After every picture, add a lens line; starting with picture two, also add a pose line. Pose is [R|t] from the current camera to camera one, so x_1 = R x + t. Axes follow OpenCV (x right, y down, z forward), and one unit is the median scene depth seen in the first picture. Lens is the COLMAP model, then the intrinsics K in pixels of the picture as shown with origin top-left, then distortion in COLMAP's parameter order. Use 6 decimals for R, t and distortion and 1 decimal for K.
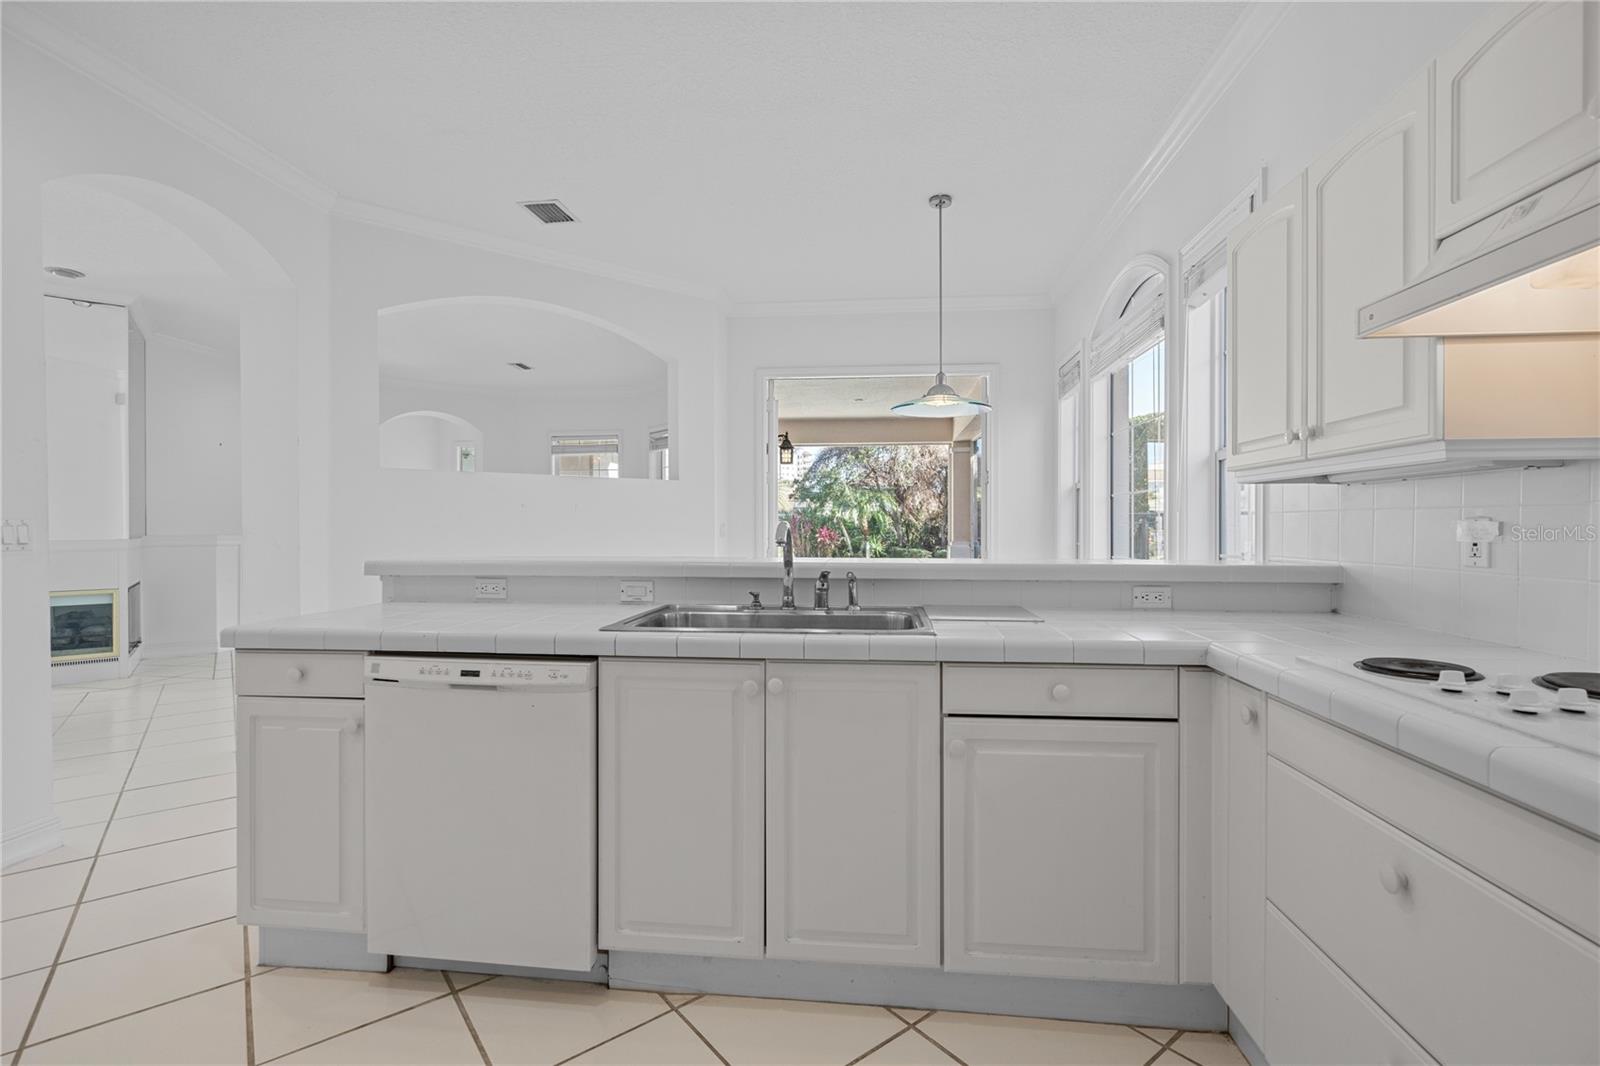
lens RADIAL K [[731.3, 0, 796.1], [0, 731.3, 529.9], [0, 0, 1]] dist [-0.003833, 0.000253]
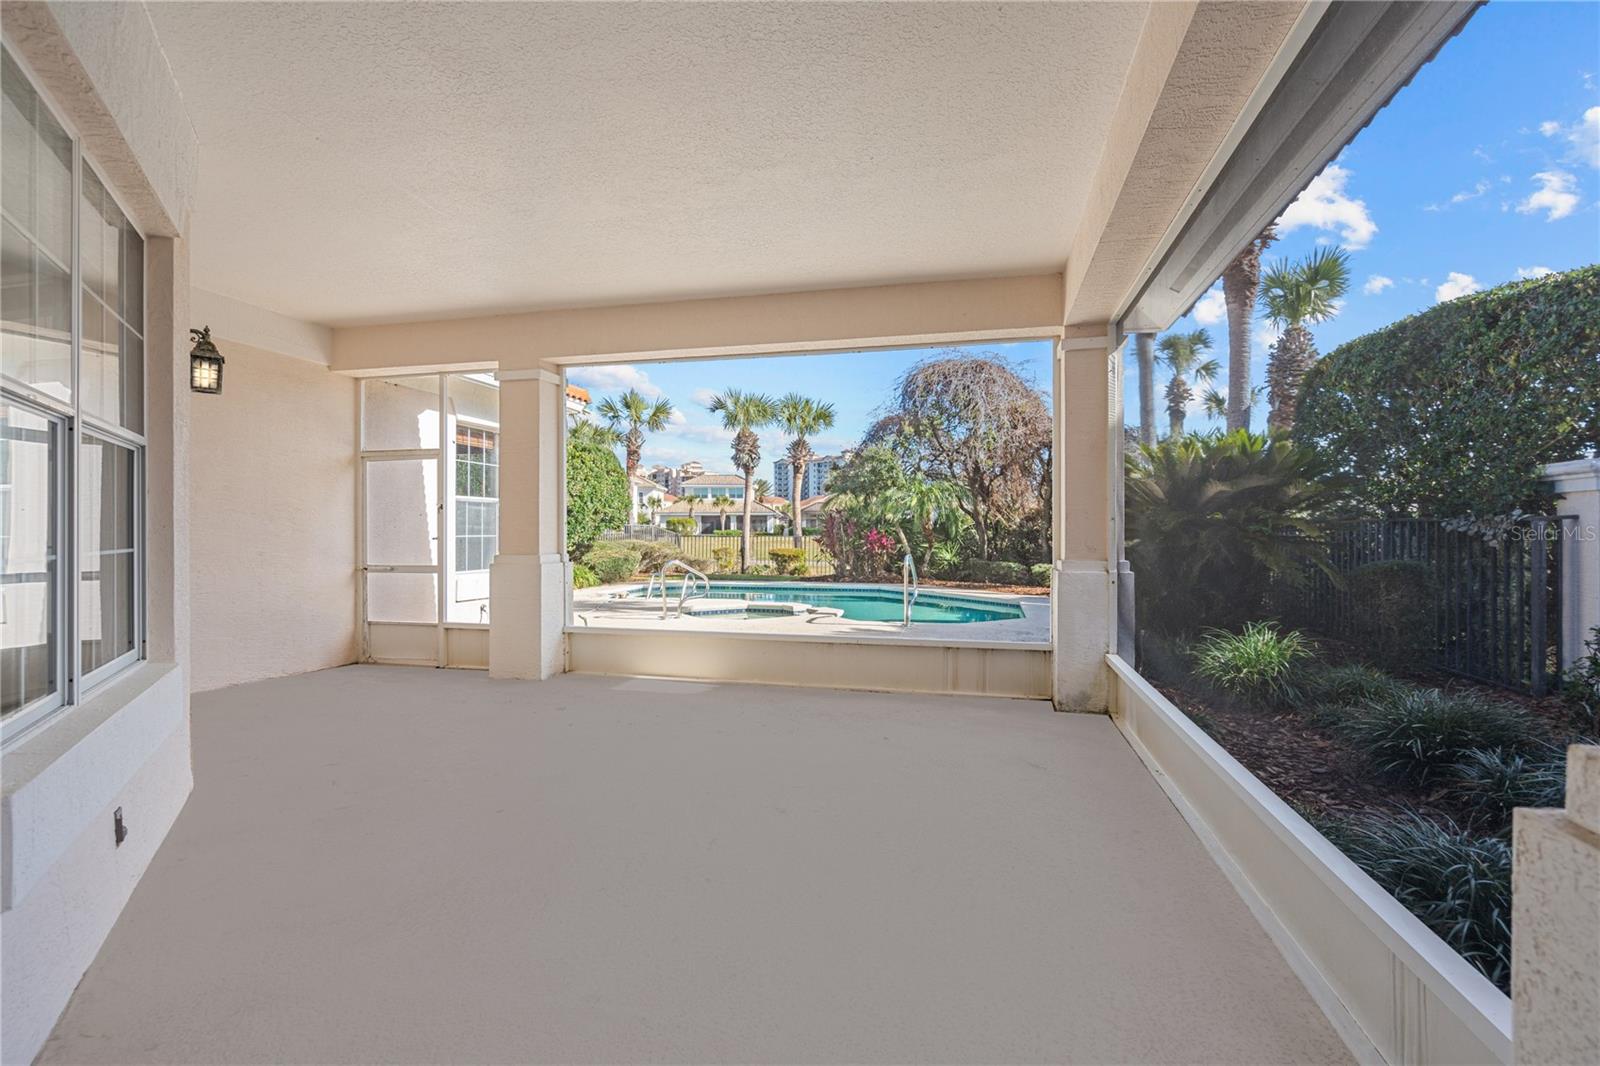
lens RADIAL K [[731.3, 0, 798.5], [0, 731.3, 534.1], [0, 0, 1]] dist [-0.003833, 0.000253]
pose [[0.991695, 0.003215, -0.128569, 0.058497], [-0.002976, 0.999993, 0.002055, -0.001101], [0.128575, -0.001655, 0.991698, 0.280510]]
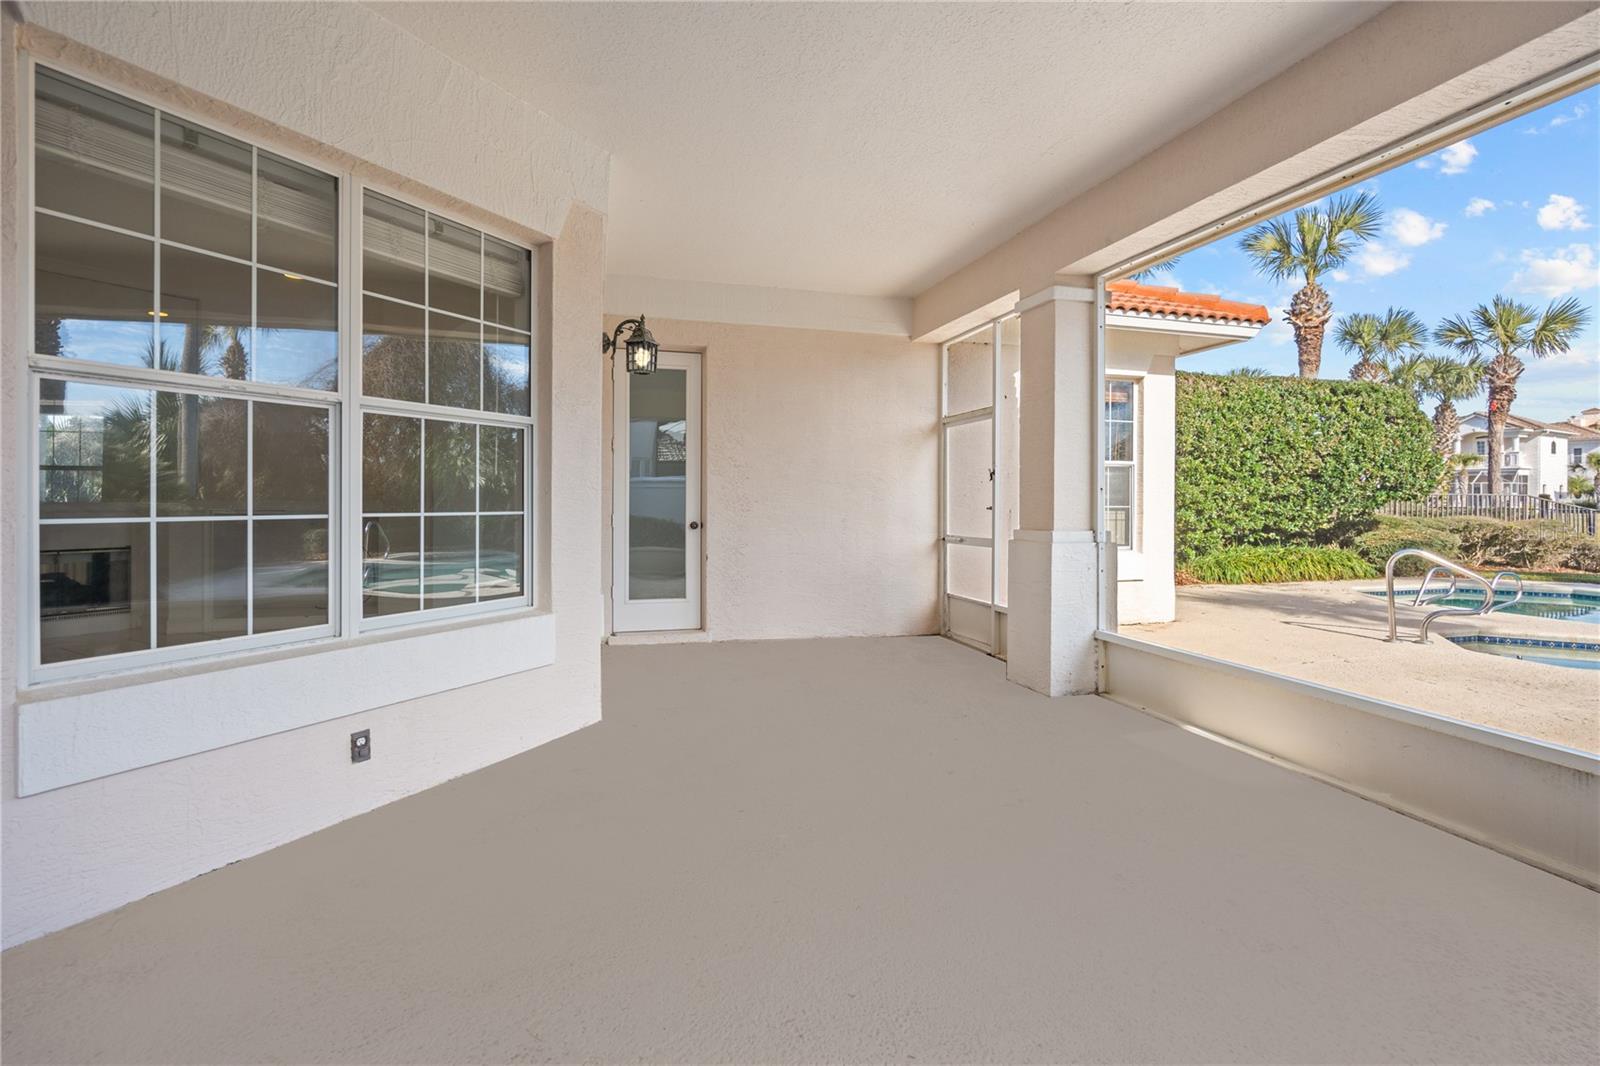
lens RADIAL K [[731.3, 0, 805.7], [0, 731.3, 505.4], [0, 0, 1]] dist [-0.003833, 0.000253]
pose [[0.387444, 0.008913, -0.921850, 0.178373], [-0.007190, 0.999952, 0.006647, 0.000610], [0.921865, 0.004053, 0.387490, 0.695991]]
